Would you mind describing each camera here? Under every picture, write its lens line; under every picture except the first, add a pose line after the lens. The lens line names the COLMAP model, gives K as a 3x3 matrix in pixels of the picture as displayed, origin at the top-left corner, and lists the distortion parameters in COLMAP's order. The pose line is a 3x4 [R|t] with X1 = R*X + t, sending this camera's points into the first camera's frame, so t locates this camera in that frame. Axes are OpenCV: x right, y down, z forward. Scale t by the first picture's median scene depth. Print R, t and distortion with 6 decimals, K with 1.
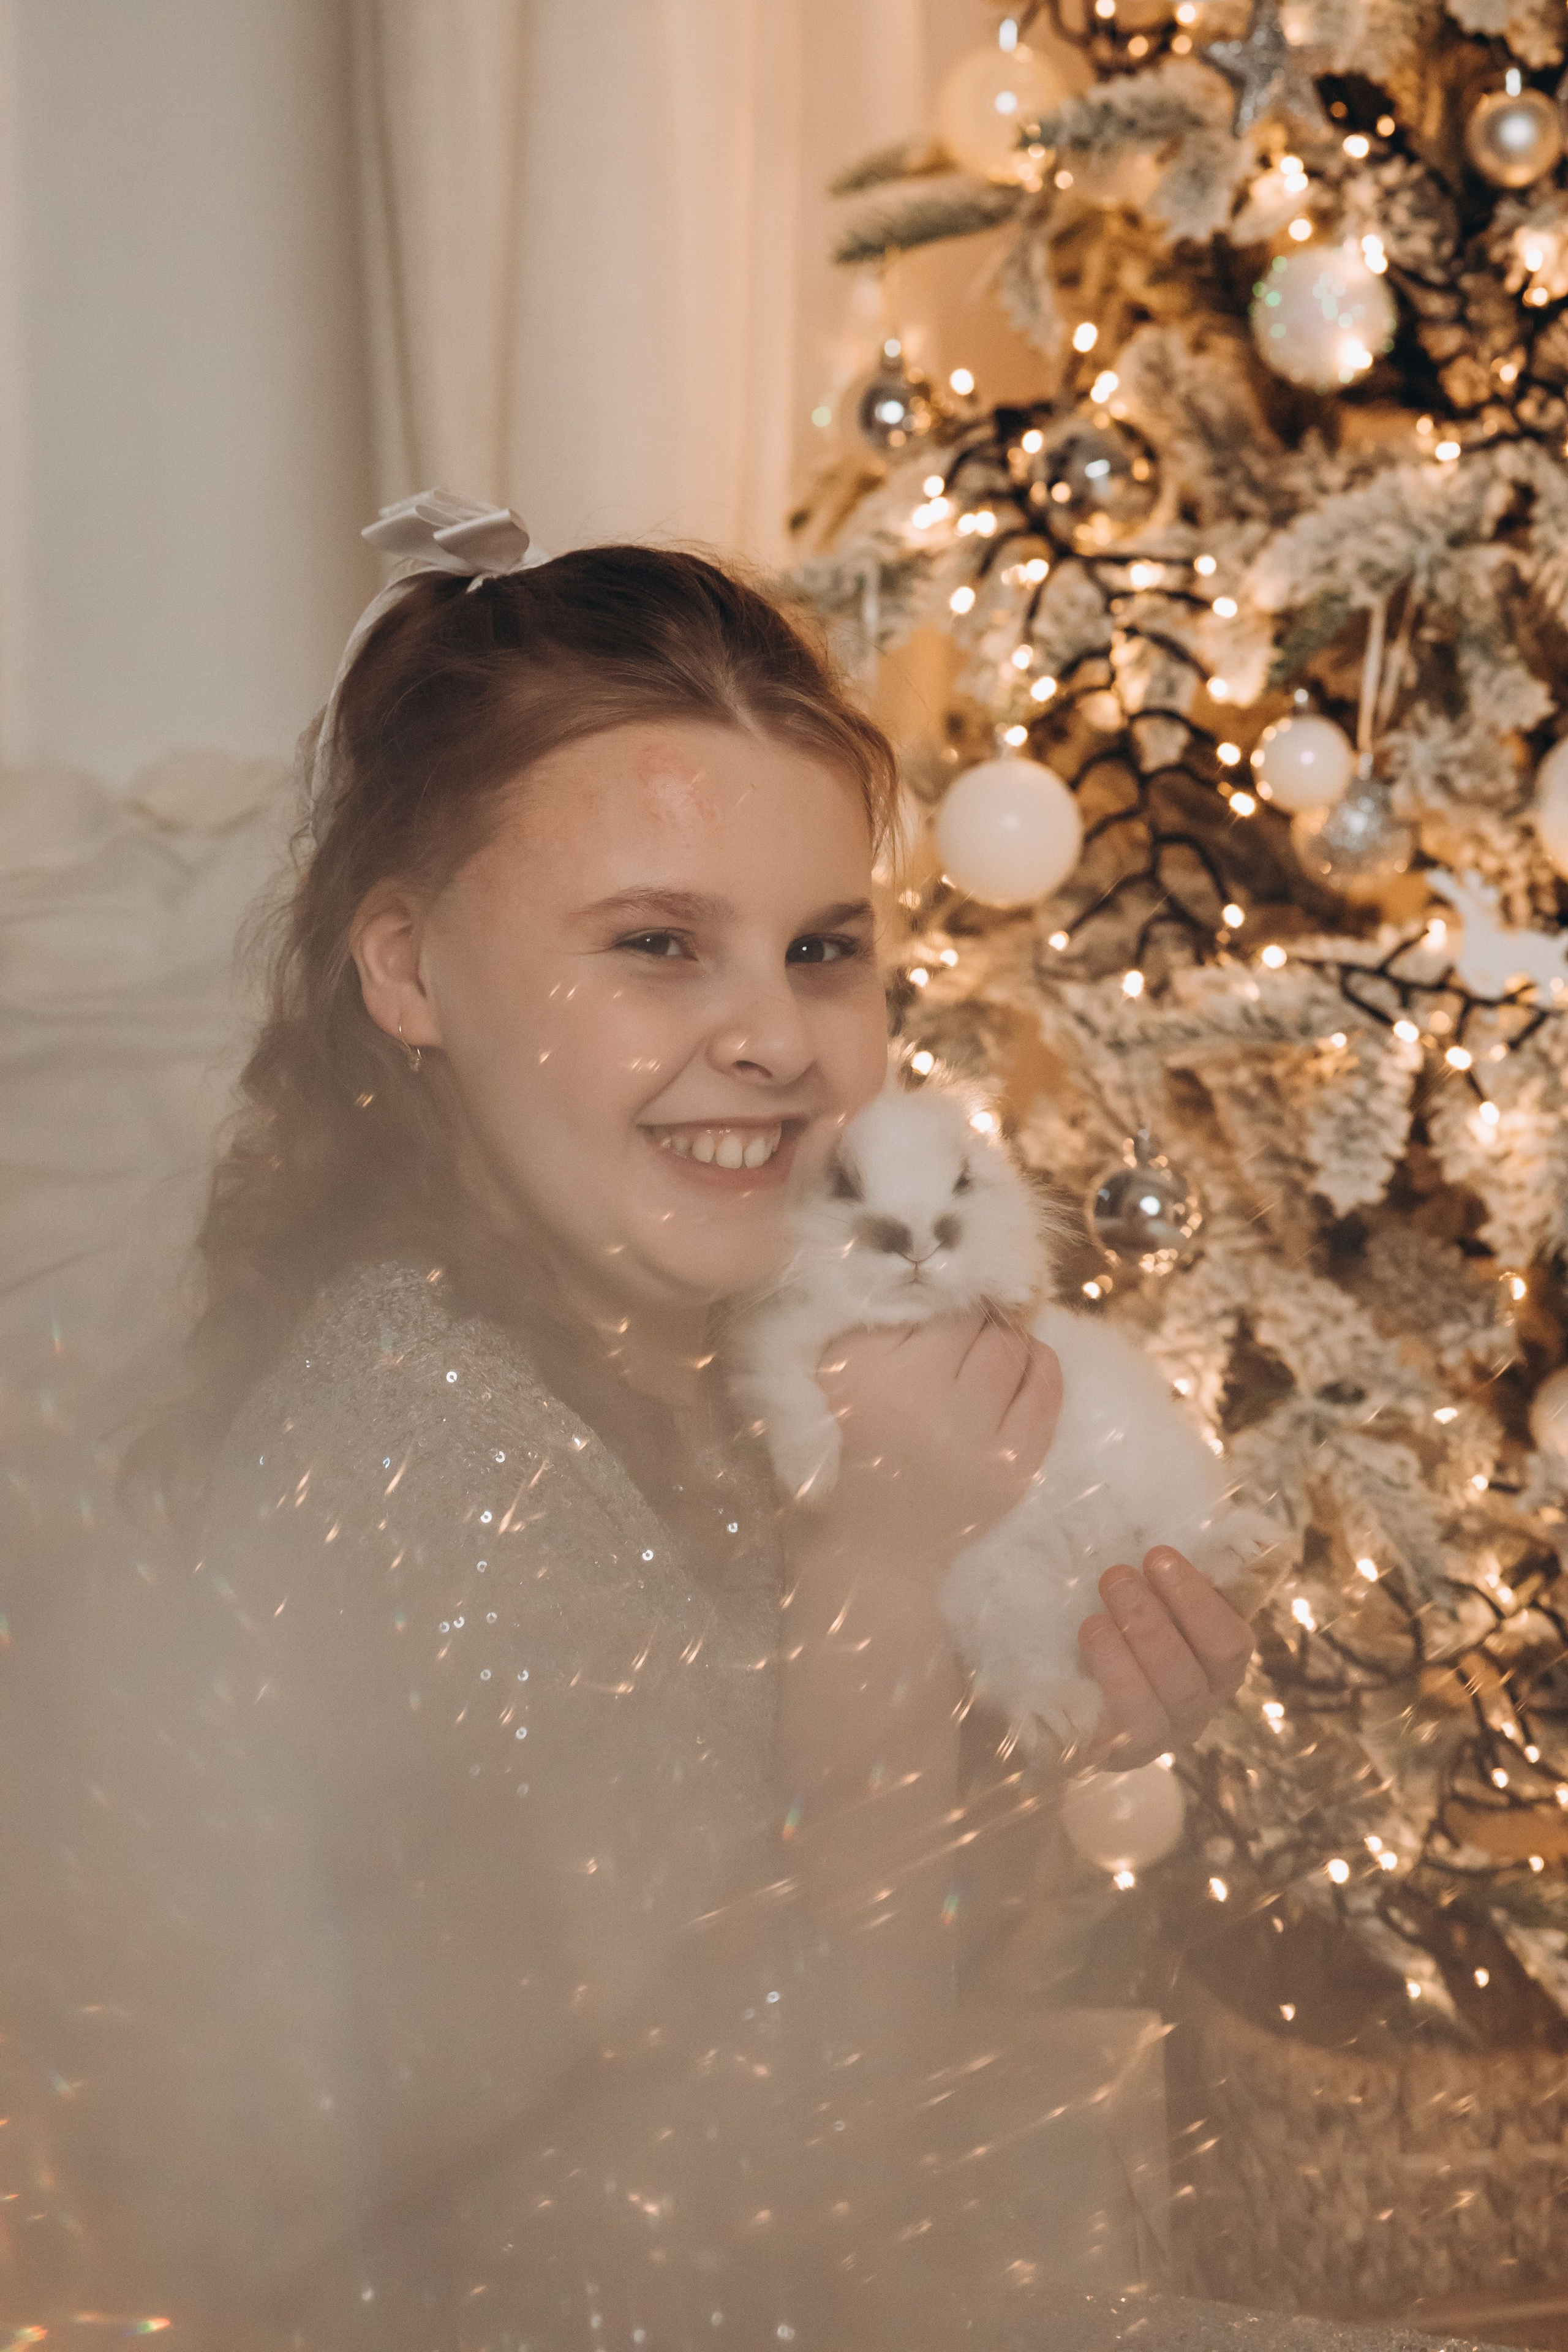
lens RADIAL K [[5181.9, 0, 785.1], [0, 5181.9, 1184.7], [0, 0, 1]] dist [-0.000355, 0.000000]
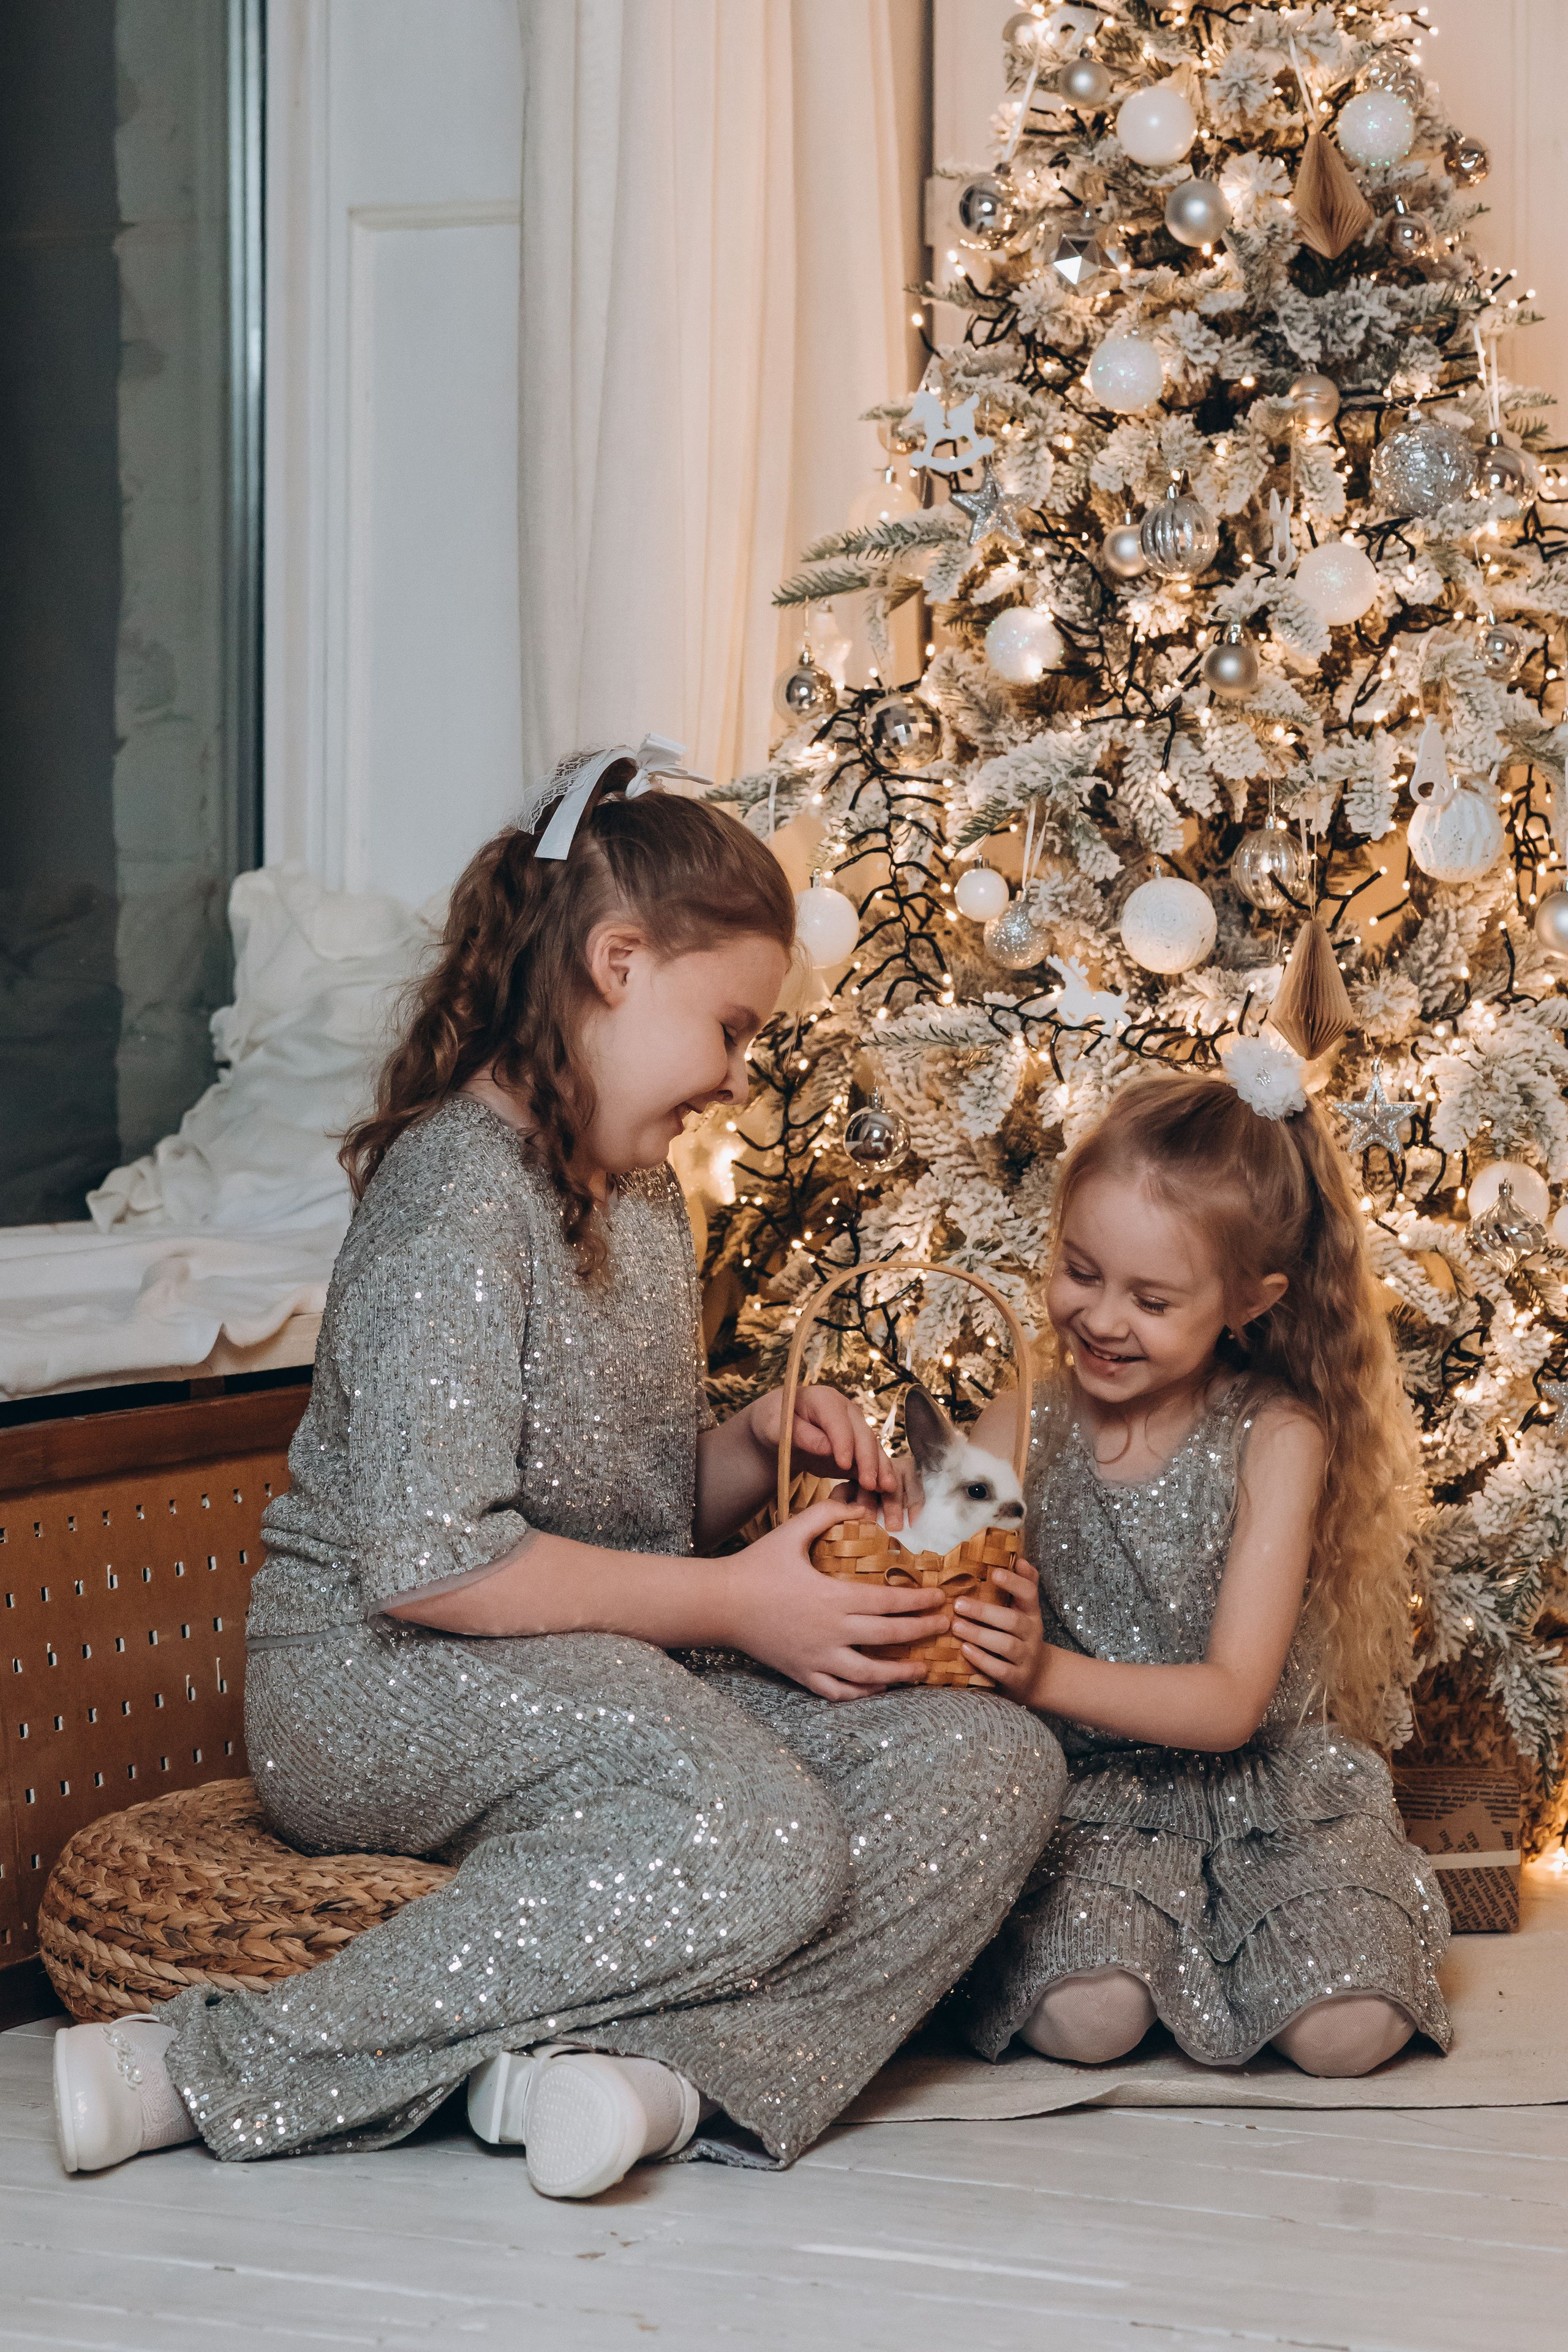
lens RADIAL K [[5181.9, 0, 783.5], [0, 5181.9, 1170.3], [0, 0, 1]] dist [-0.000355, 0.000000]
pose [[0.990170, 0.042065, -0.133392, 0.270730], [-0.048434, 0.997818, -0.044863, 0.096374], [0.131214, 0.050883, 0.990047, -0.767436]]
